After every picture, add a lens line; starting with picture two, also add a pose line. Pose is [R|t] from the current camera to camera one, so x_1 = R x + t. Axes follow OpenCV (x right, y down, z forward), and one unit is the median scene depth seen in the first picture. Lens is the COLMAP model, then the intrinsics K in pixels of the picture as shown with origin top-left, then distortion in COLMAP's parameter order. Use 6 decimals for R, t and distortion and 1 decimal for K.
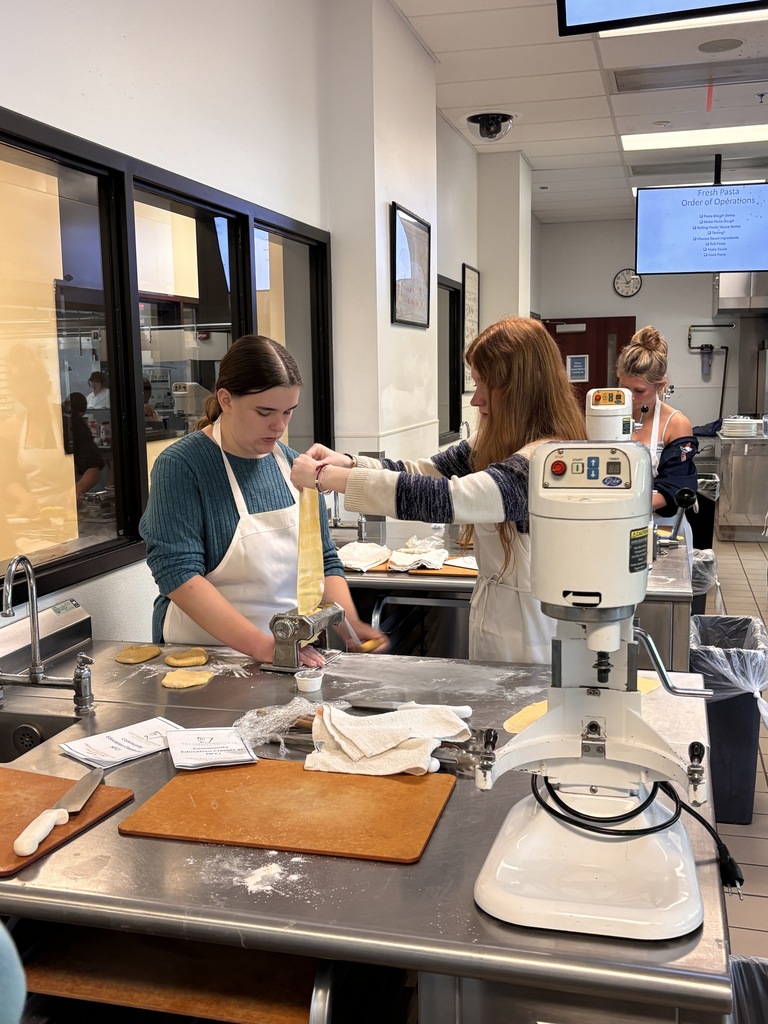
lens RADIAL K [[1065.4, 0, 383.2], [0, 1065.4, 513.4], [0, 0, 1]] dist [0.006365, 0.000000]
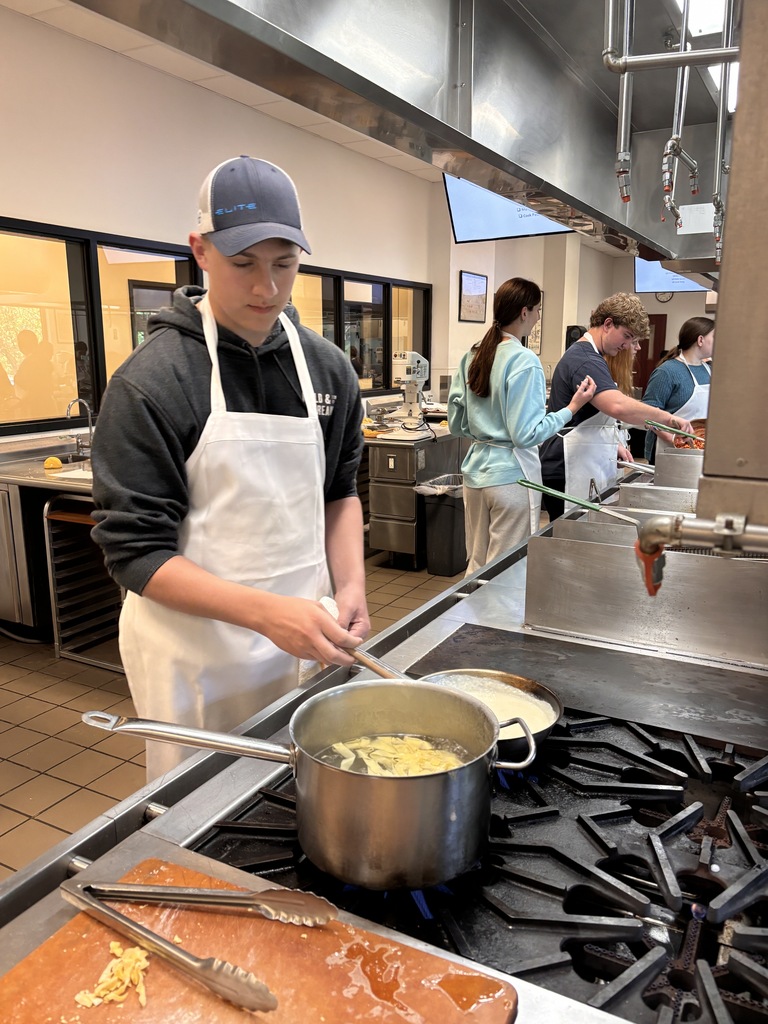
lens RADIAL K [[804.4, 0, 384.4], [0, 804.4, 511.9], [0, 0, 1]] dist [-0.001333, -0.000145]
pose [[0.970441, 0.065384, -0.232311, 0.456623], [-0.048777, 0.995873, 0.076531, 0.181568], [0.236356, -0.062937, 0.969626, -1.259833]]
